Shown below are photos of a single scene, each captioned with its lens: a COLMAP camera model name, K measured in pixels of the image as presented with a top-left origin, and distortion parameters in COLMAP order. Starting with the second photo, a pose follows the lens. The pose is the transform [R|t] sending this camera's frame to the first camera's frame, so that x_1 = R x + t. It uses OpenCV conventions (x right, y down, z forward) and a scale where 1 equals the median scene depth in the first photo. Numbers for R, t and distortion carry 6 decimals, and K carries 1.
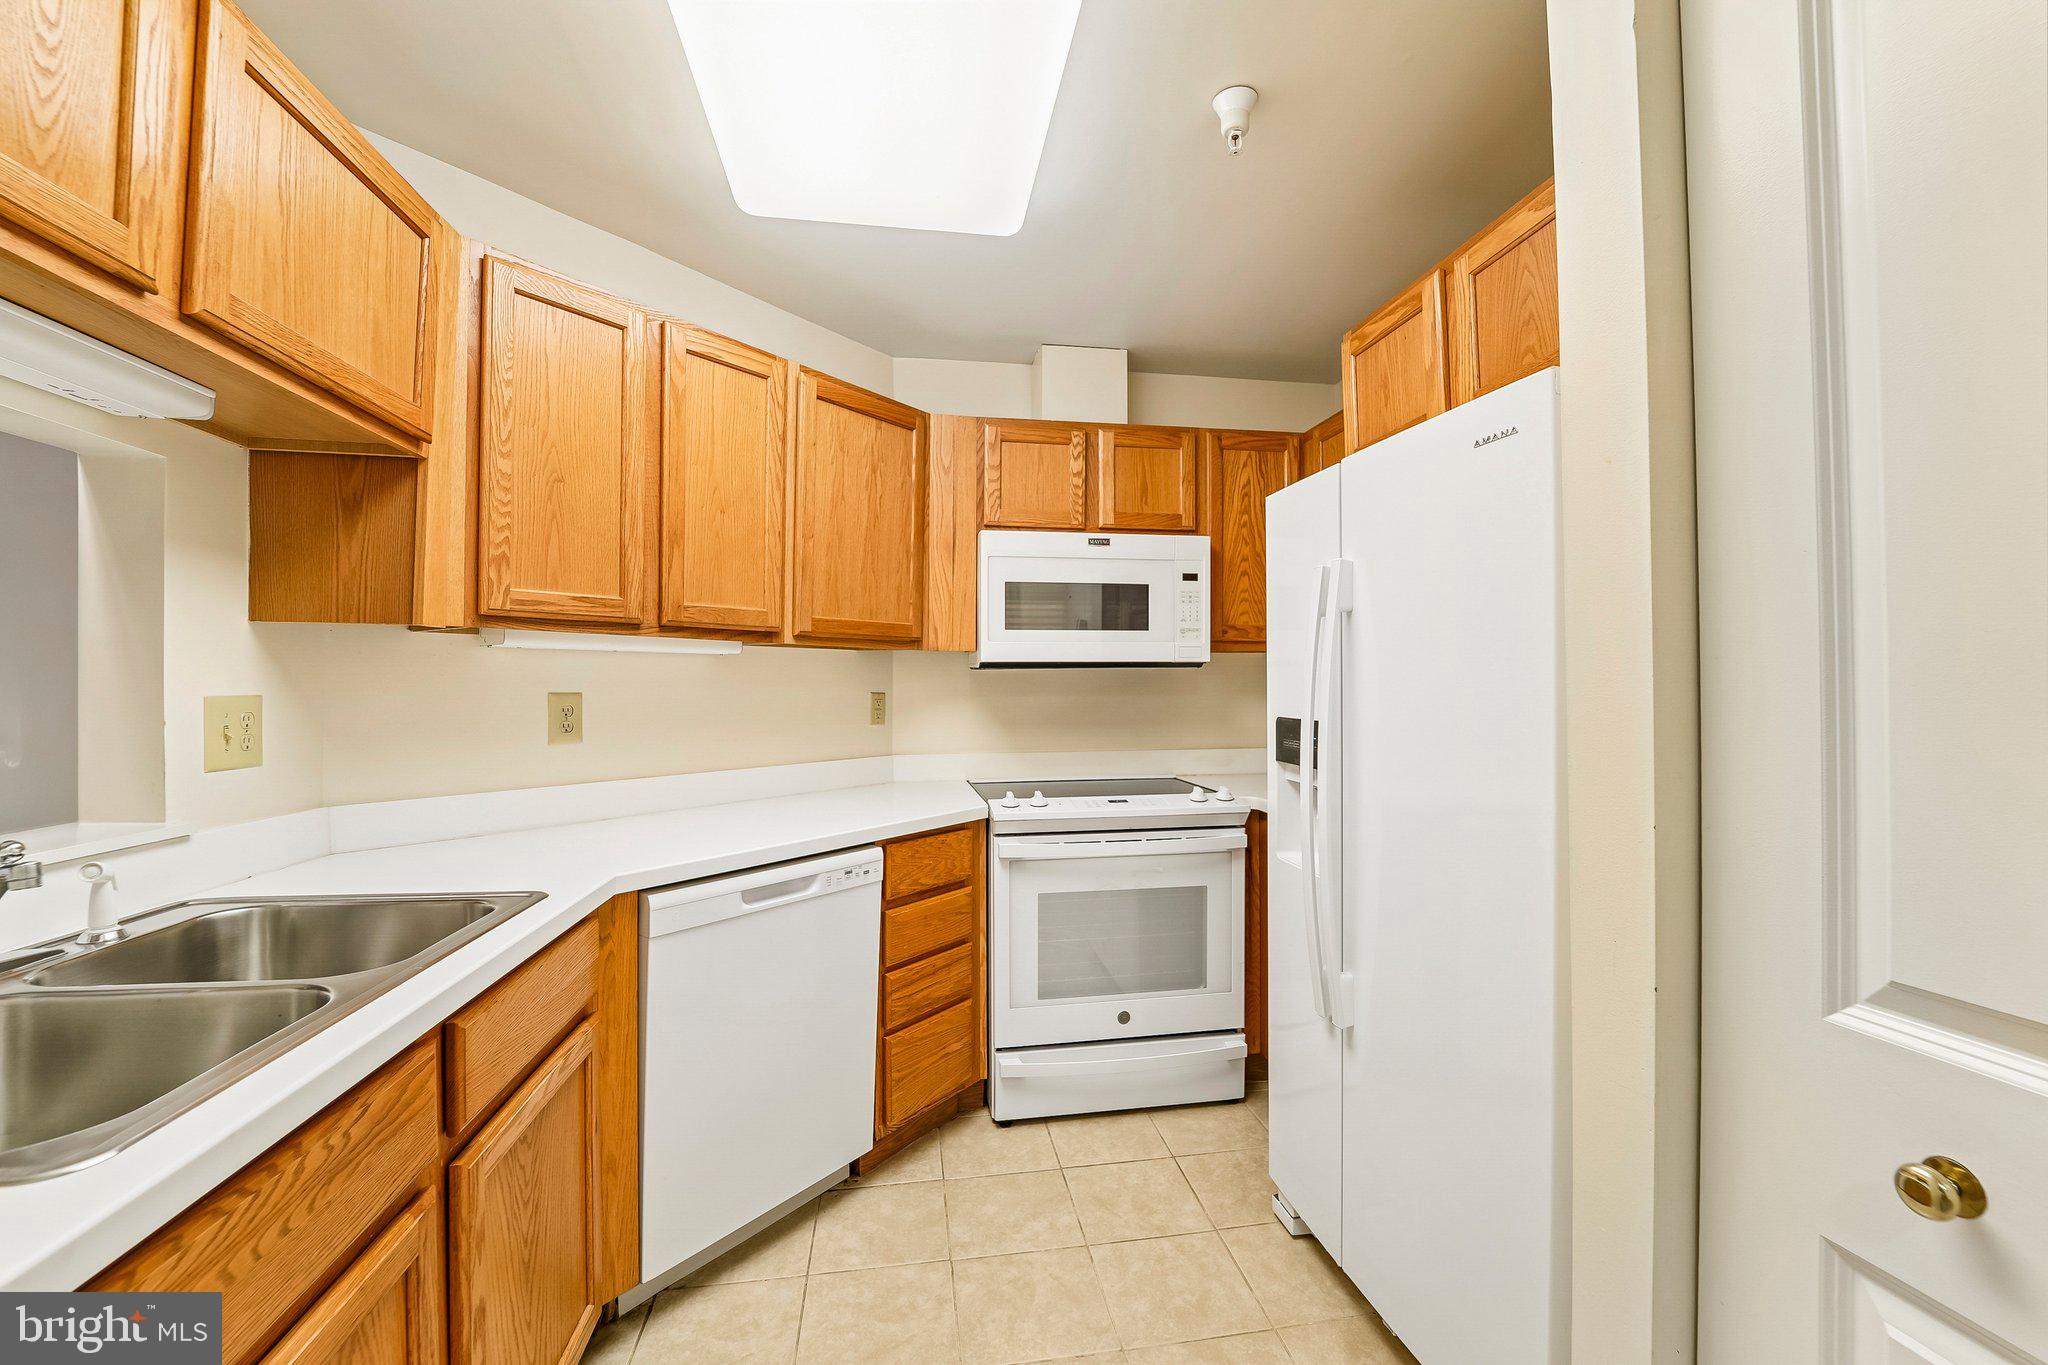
lens RADIAL K [[835.7, 0, 1038.2], [0, 835.7, 676.7], [0, 0, 1]] dist [-0.023812, 0.000235]
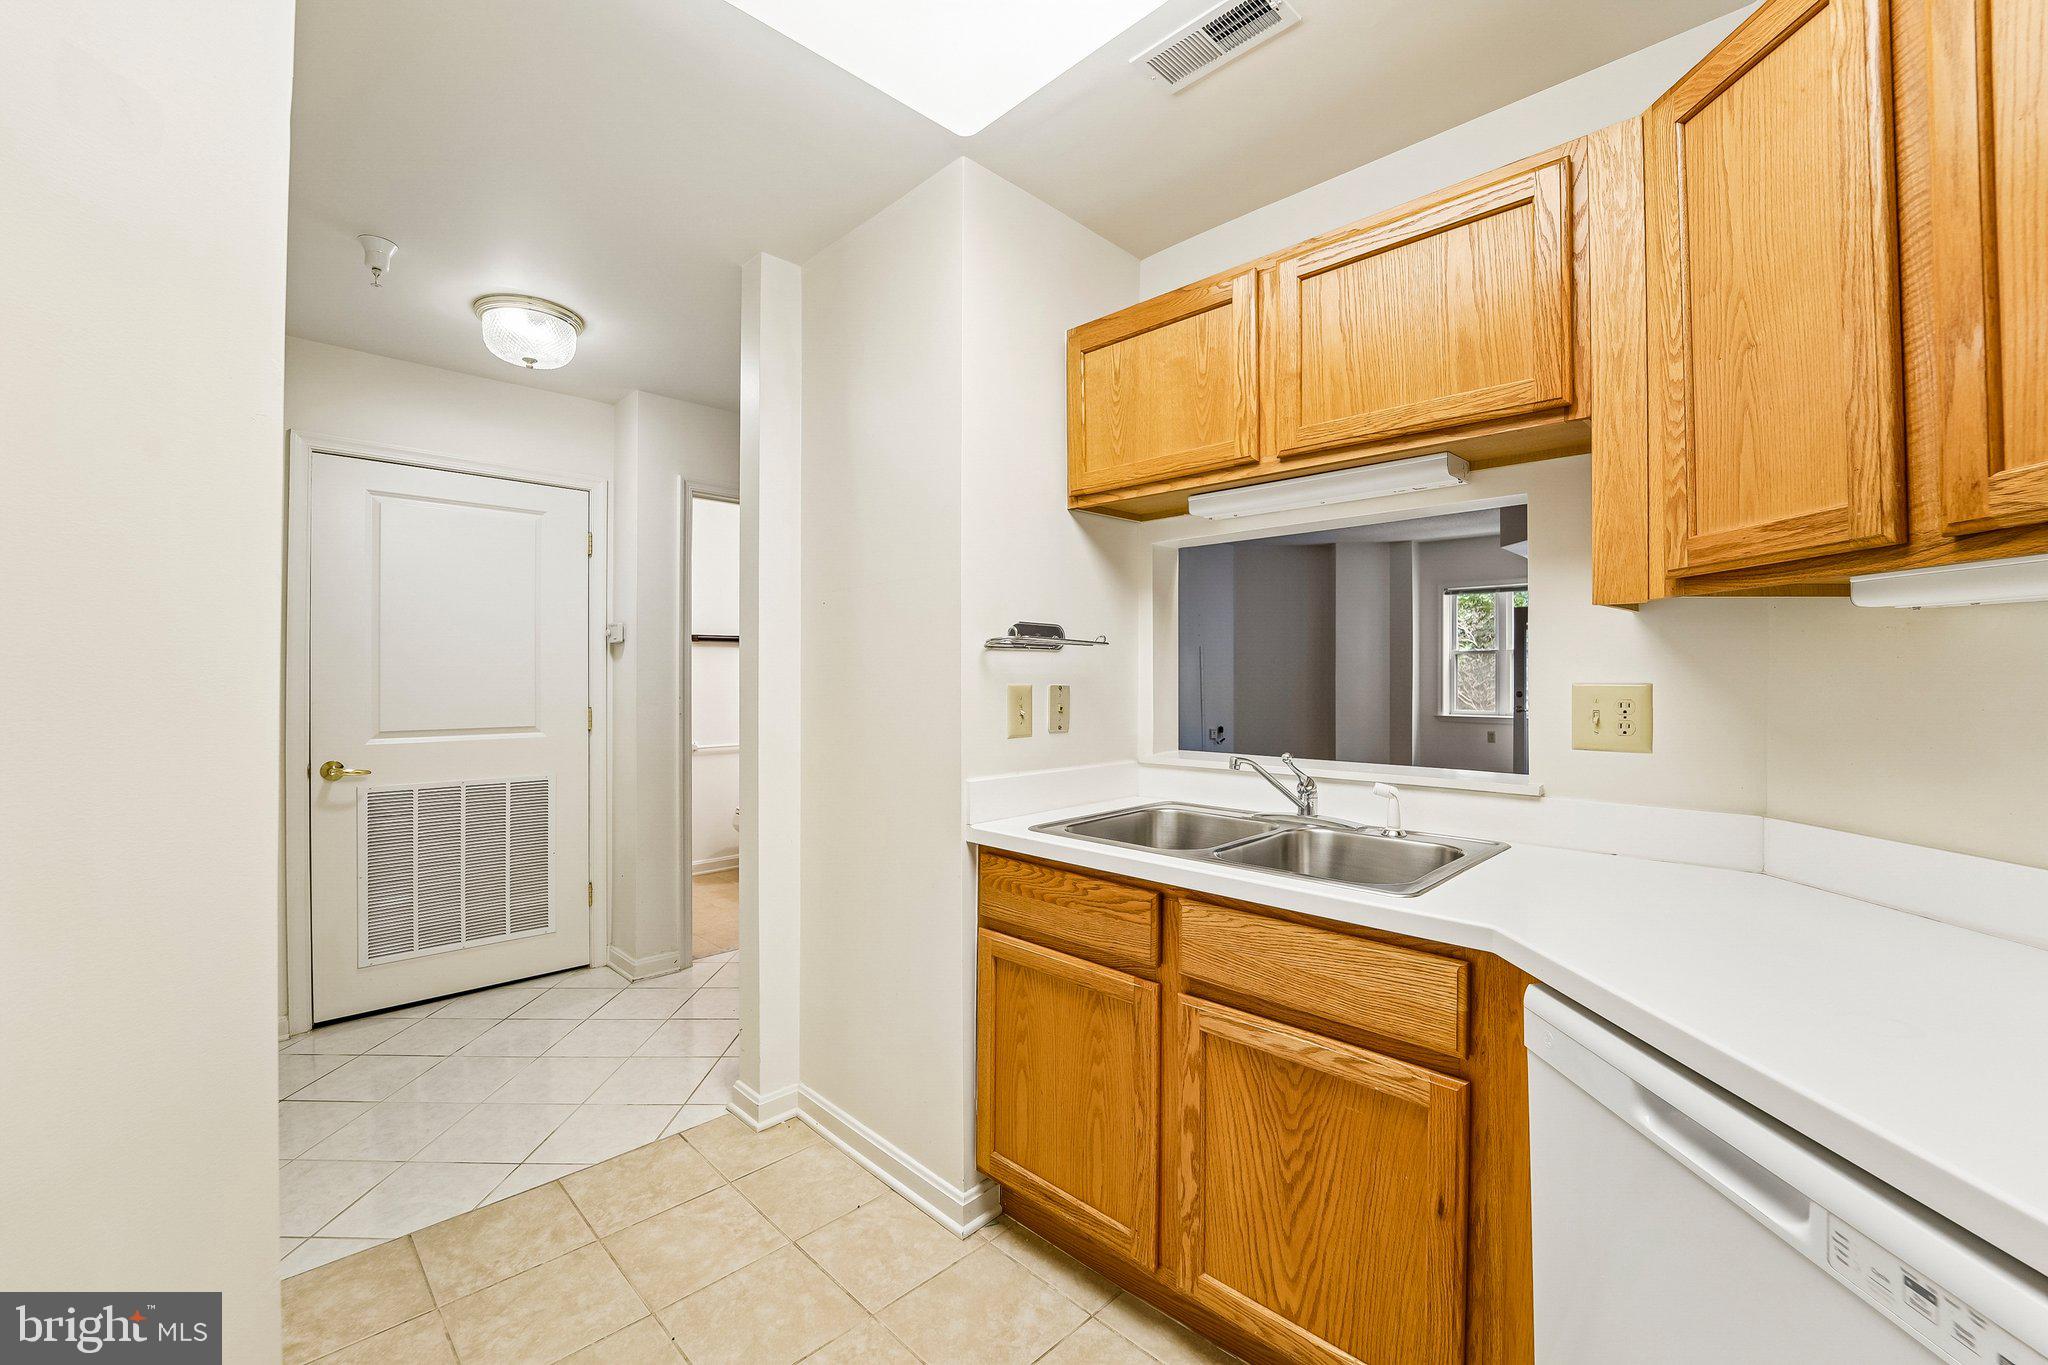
lens RADIAL K [[835.7, 0, 1038.2], [0, 835.7, 676.7], [0, 0, 1]] dist [-0.023812, 0.000235]
pose [[-0.808075, 0.000475, -0.589080, 0.261819], [0.006769, 0.999941, -0.008480, 0.018378], [0.589041, -0.010840, -0.808031, 1.388185]]
